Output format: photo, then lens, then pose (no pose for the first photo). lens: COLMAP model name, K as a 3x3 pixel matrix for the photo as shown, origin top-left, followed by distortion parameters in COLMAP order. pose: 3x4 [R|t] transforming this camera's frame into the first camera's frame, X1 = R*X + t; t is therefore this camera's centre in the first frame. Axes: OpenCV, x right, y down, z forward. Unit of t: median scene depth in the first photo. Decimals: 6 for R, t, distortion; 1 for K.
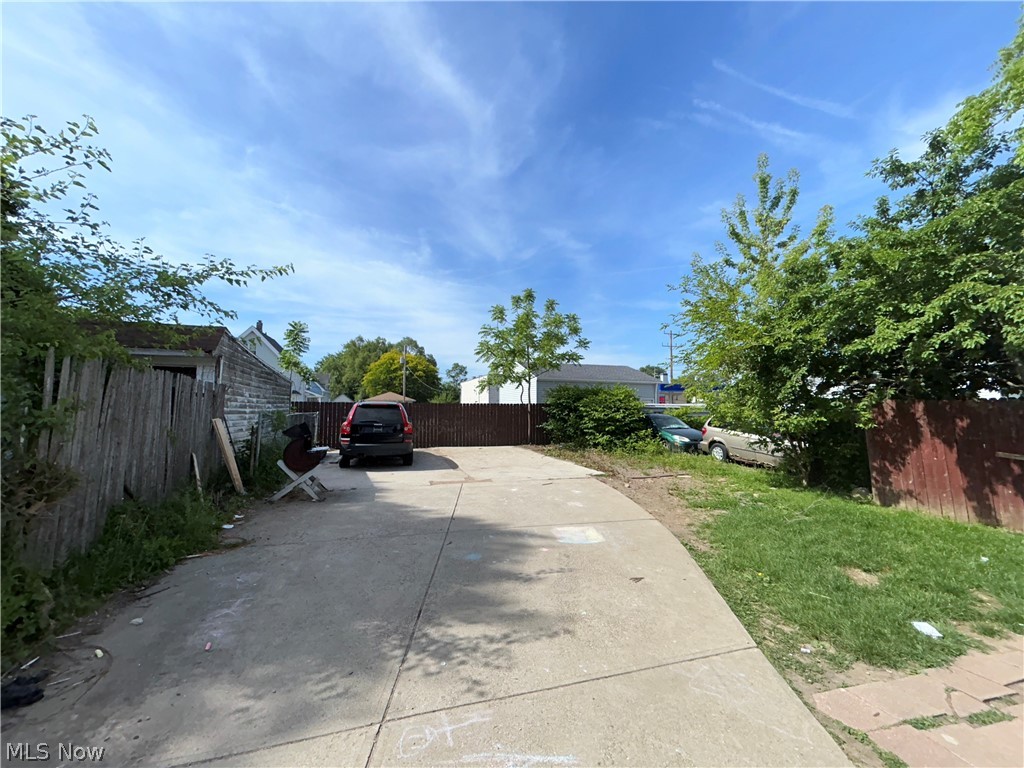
lens RADIAL K [[416.1, 0, 508.4], [0, 416.1, 389.1], [0, 0, 1]] dist [0.007816, -0.001216]
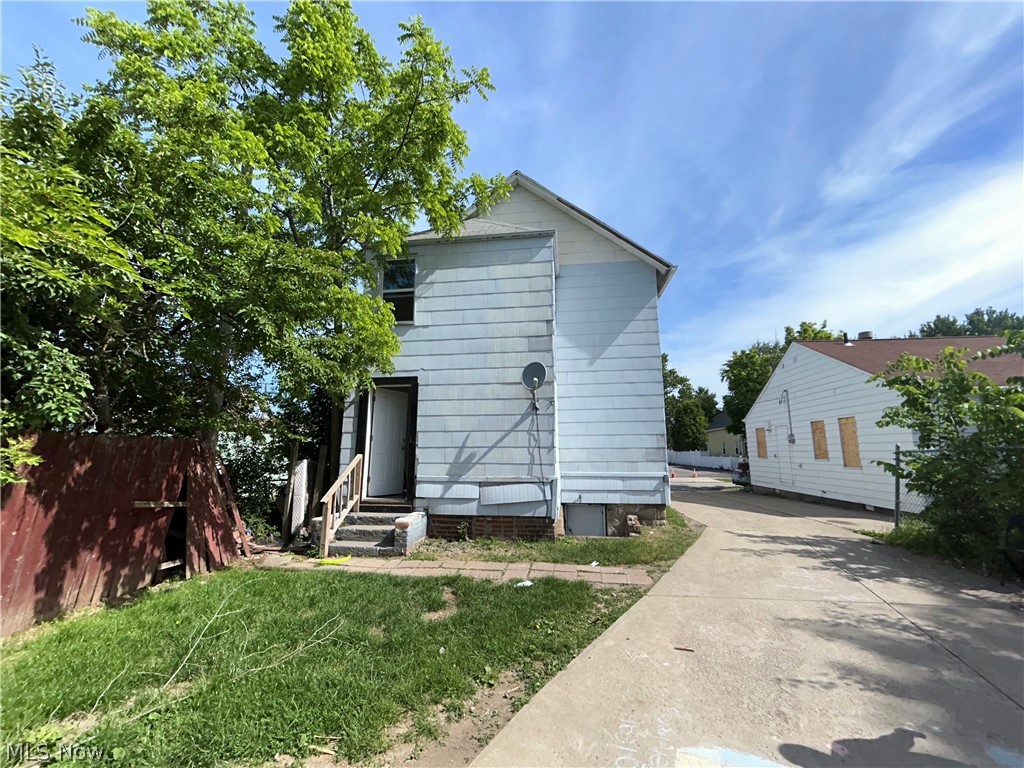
lens RADIAL K [[416.1, 0, 509.3], [0, 416.1, 387.7], [0, 0, 1]] dist [0.007816, -0.001216]
pose [[-0.909638, 0.059969, 0.411051, 0.353858], [-0.023718, 0.980413, -0.195521, 0.147275], [-0.414725, -0.187603, -0.890398, 2.801842]]
